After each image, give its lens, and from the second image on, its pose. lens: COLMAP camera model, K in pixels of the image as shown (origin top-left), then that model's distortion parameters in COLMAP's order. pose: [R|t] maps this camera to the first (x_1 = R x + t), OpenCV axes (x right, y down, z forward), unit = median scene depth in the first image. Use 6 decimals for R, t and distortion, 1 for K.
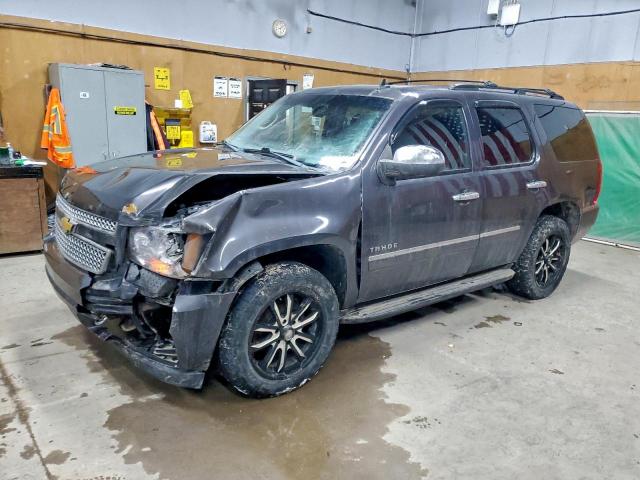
lens RADIAL K [[540.6, 0, 316.5], [0, 540.6, 254.9], [0, 0, 1]] dist [-0.000742, 0.052921]
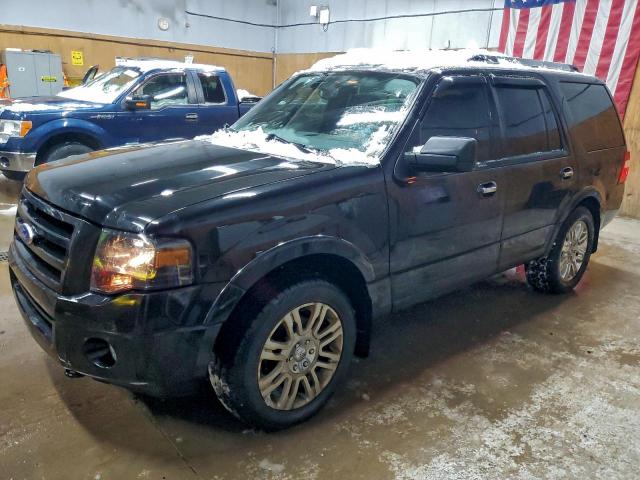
lens RADIAL K [[529.7, 0, 326.0], [0, 529.7, 250.9], [0, 0, 1]] dist [0.031872, 0.020348]
pose [[0.999669, -0.001116, 0.025715, 0.339323], [-0.000216, 0.998661, 0.051734, 0.129245], [-0.025738, -0.051722, 0.998330, -0.514620]]
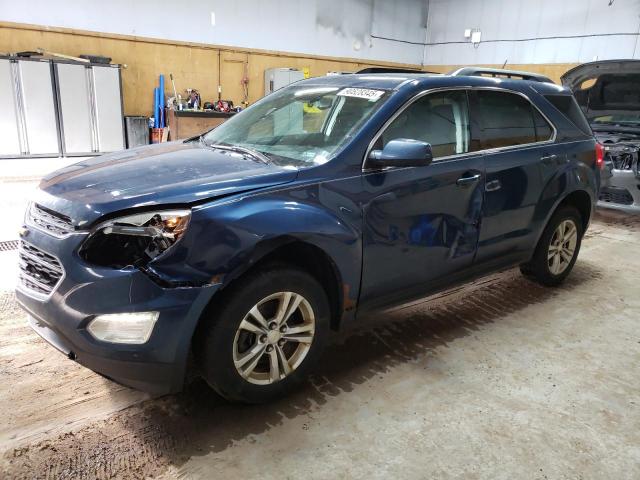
lens RADIAL K [[540.6, 0, 321.1], [0, 540.6, 244.9], [0, 0, 1]] dist [-0.000742, 0.052921]
pose [[0.999969, 0.000381, -0.007857, -0.182065], [-0.000152, 0.999577, 0.029087, 0.243853], [0.007865, -0.029085, 0.999546, -0.975673]]
